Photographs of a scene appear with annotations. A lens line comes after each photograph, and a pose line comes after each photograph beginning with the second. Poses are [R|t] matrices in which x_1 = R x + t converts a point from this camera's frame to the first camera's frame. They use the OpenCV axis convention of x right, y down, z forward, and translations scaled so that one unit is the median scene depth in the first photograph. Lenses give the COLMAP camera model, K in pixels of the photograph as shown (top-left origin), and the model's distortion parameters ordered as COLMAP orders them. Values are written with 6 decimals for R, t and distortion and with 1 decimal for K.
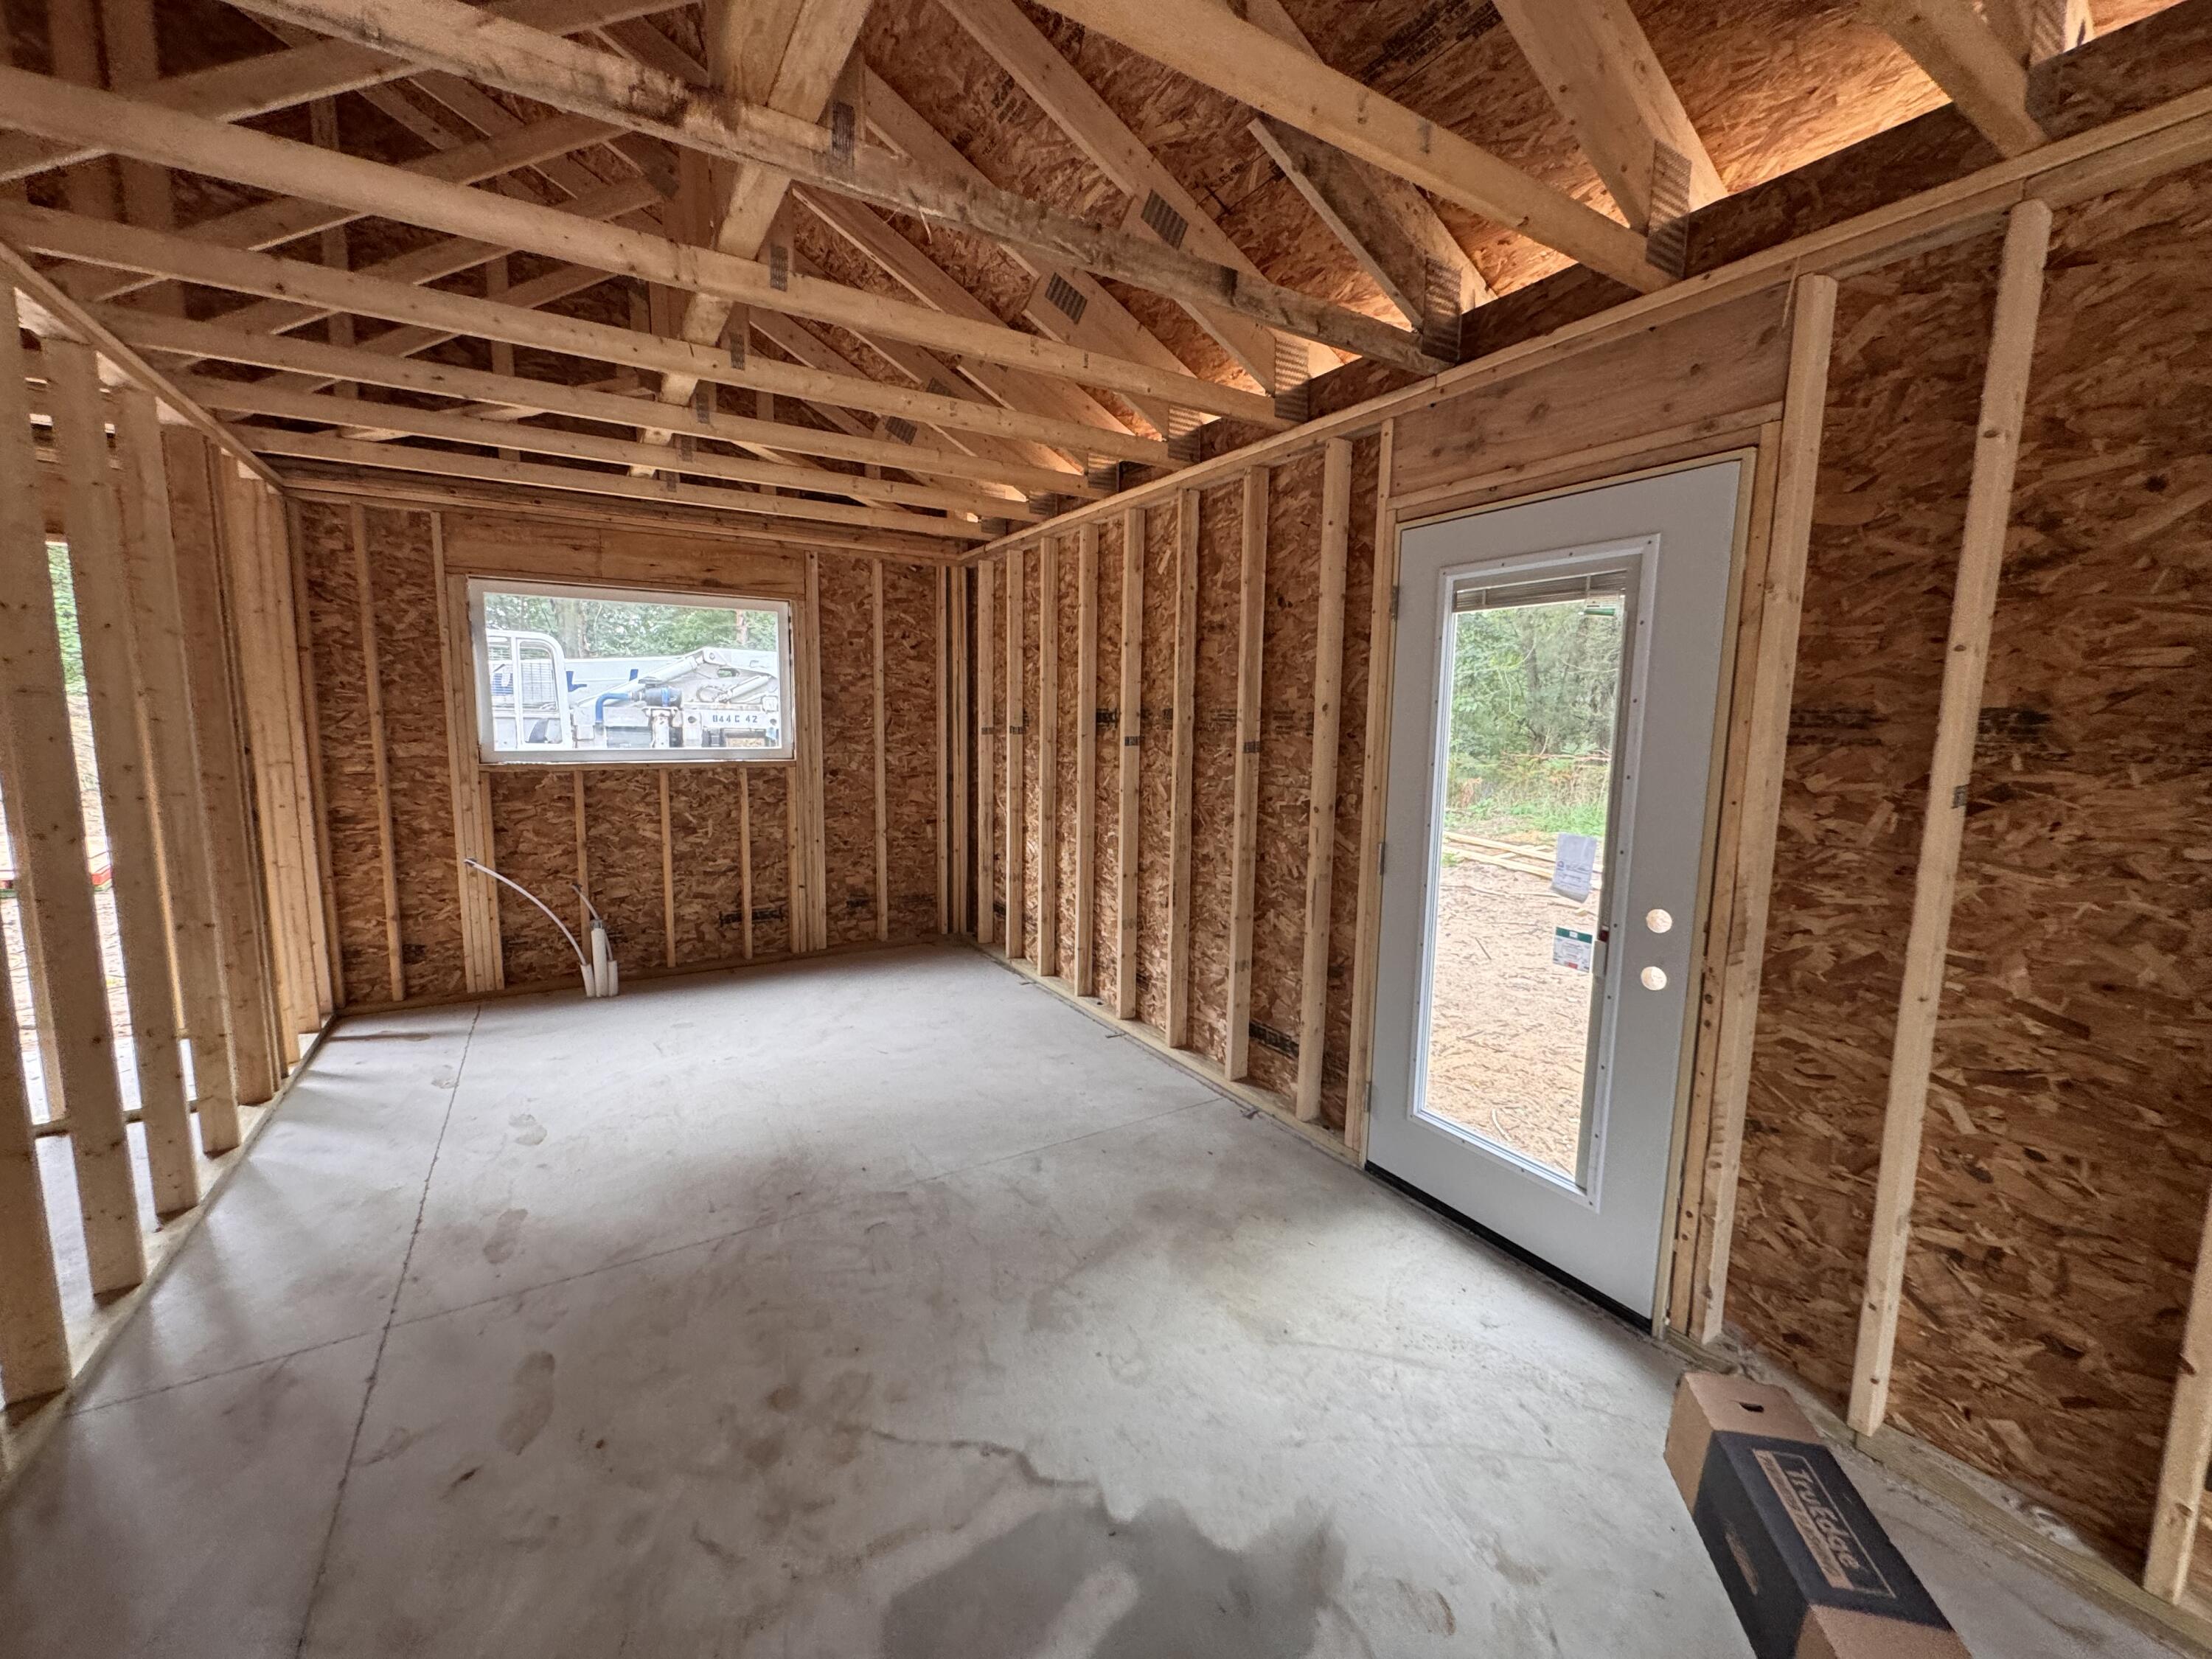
lens RADIAL K [[879.2, 0, 1101.8], [0, 879.2, 827.4], [0, 0, 1]] dist [-0.006073, 0.000869]
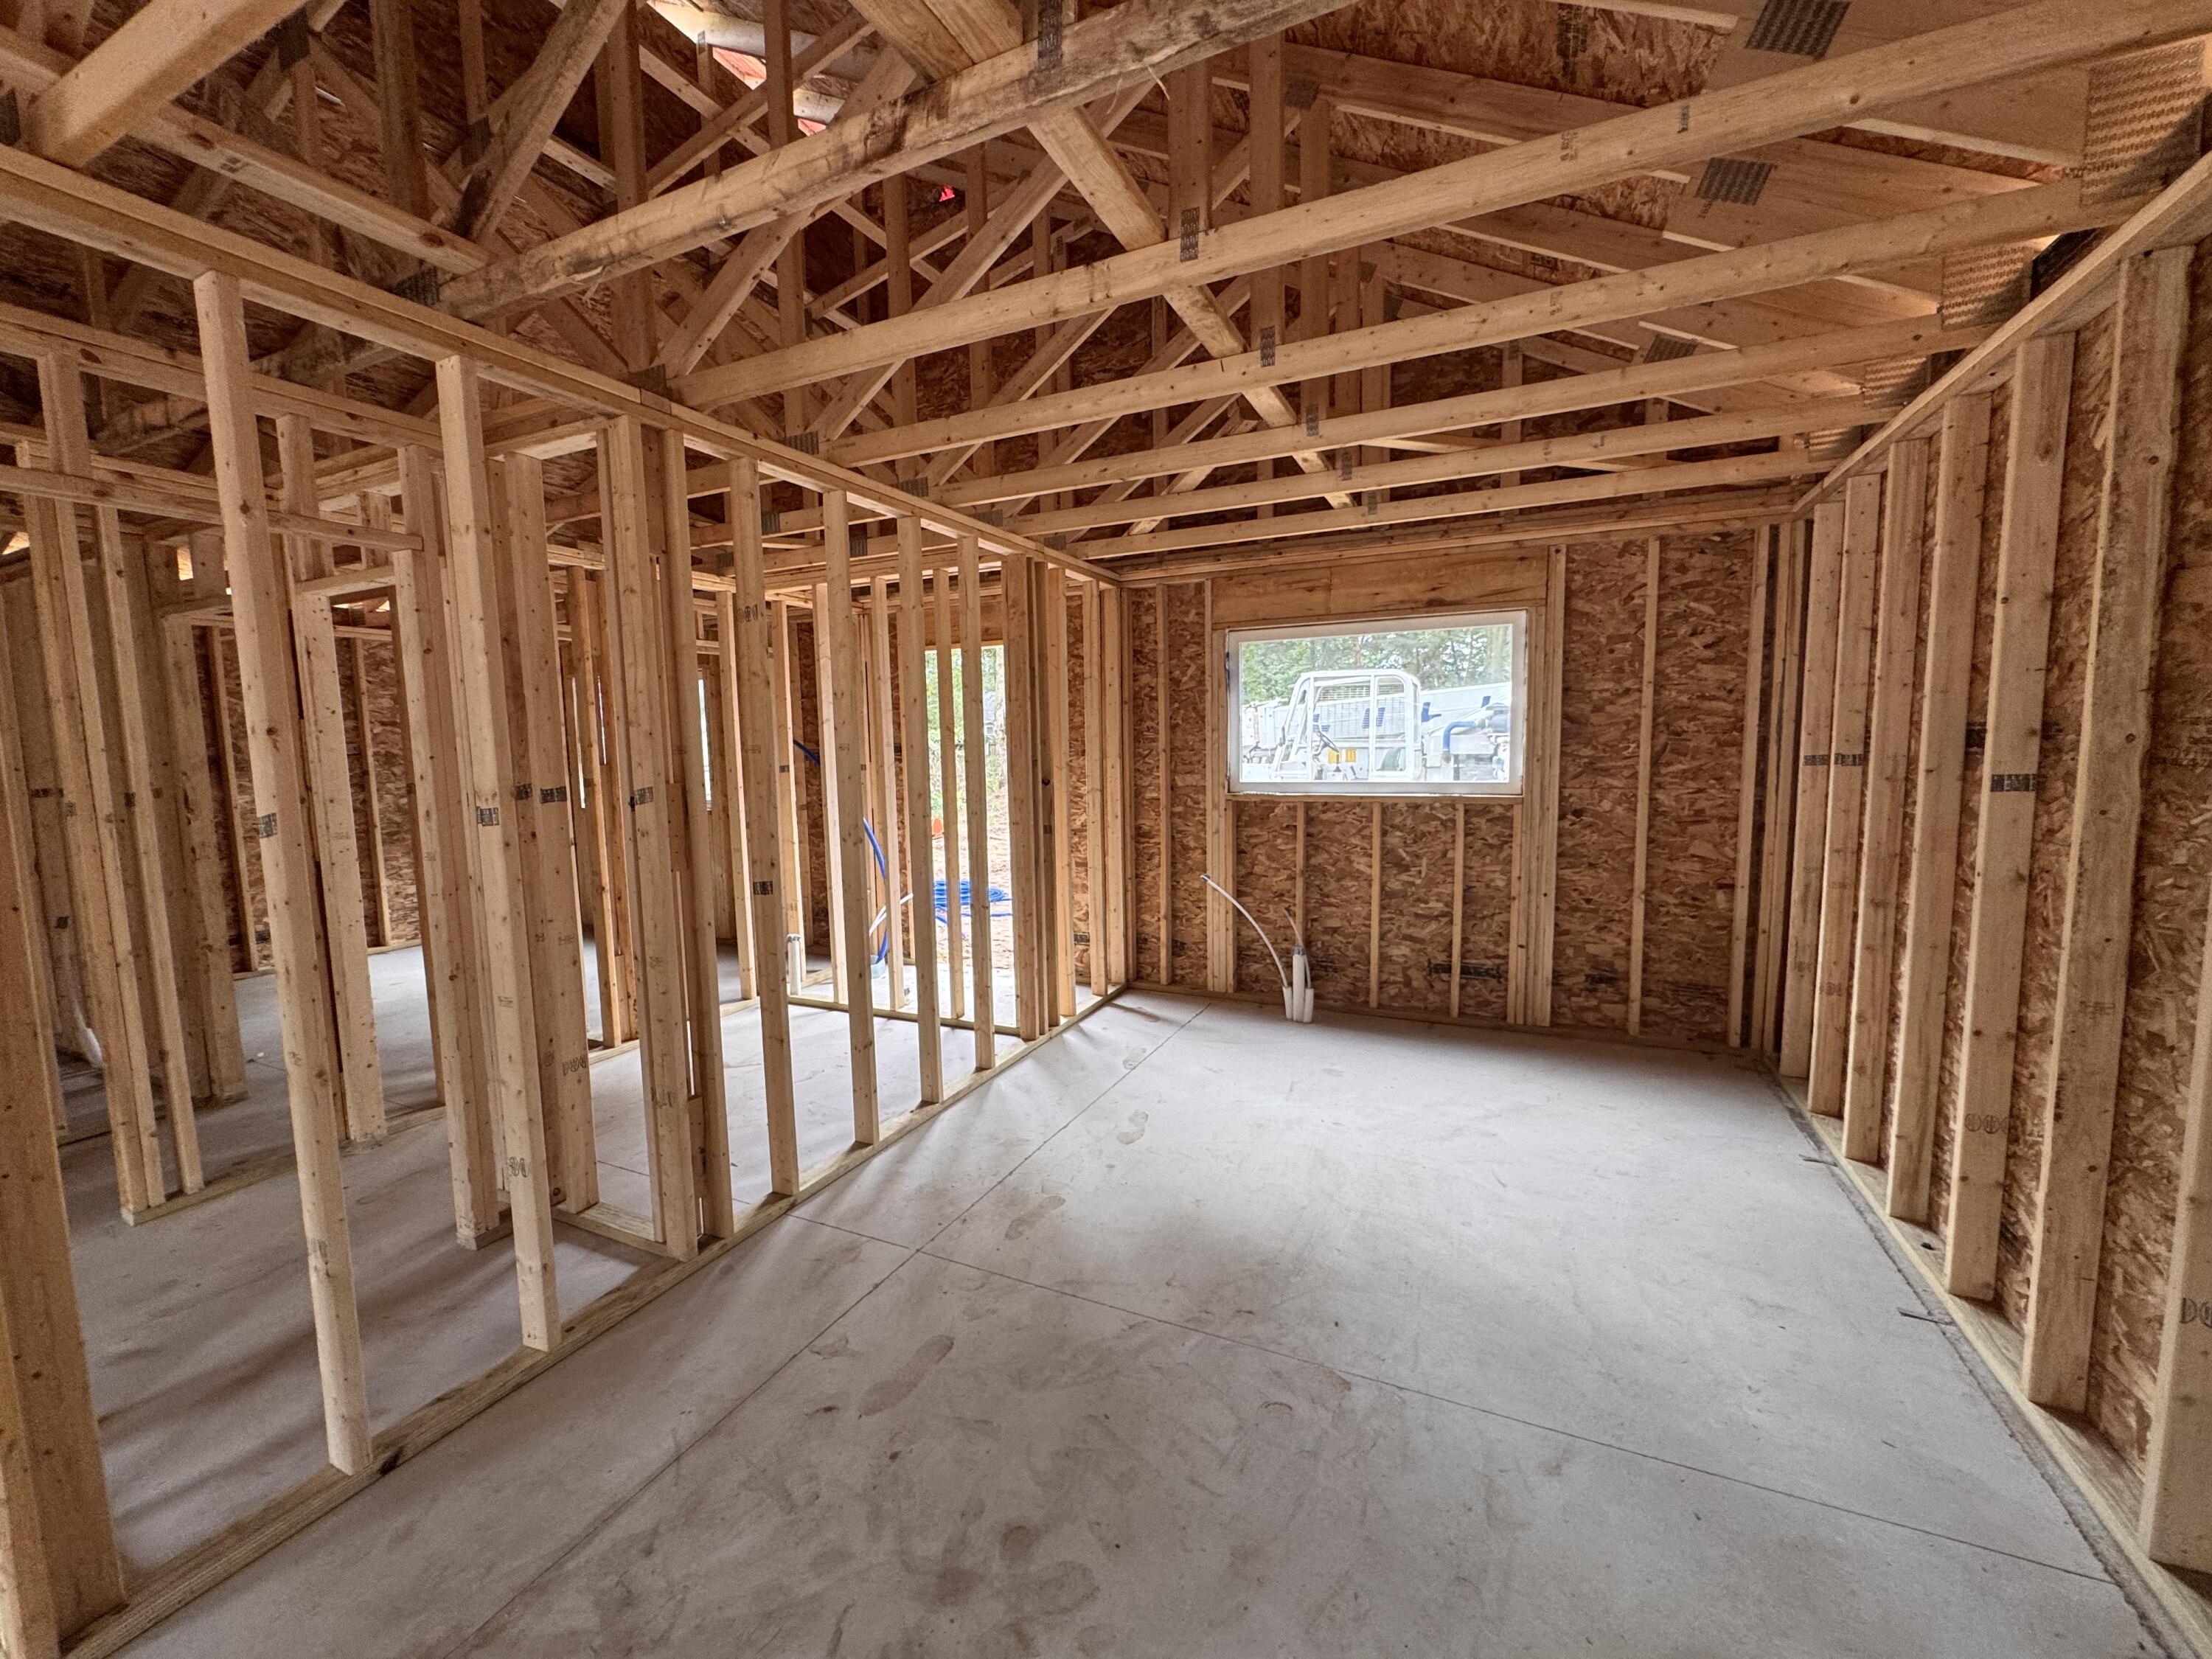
lens RADIAL K [[879.2, 0, 1107.8], [0, 879.2, 828.9], [0, 0, 1]] dist [-0.006073, 0.000869]
pose [[0.547359, 0.058610, -0.834843, 0.170017], [-0.079069, 0.996704, 0.018133, -0.035904], [0.833155, 0.056085, 0.550189, 0.251912]]
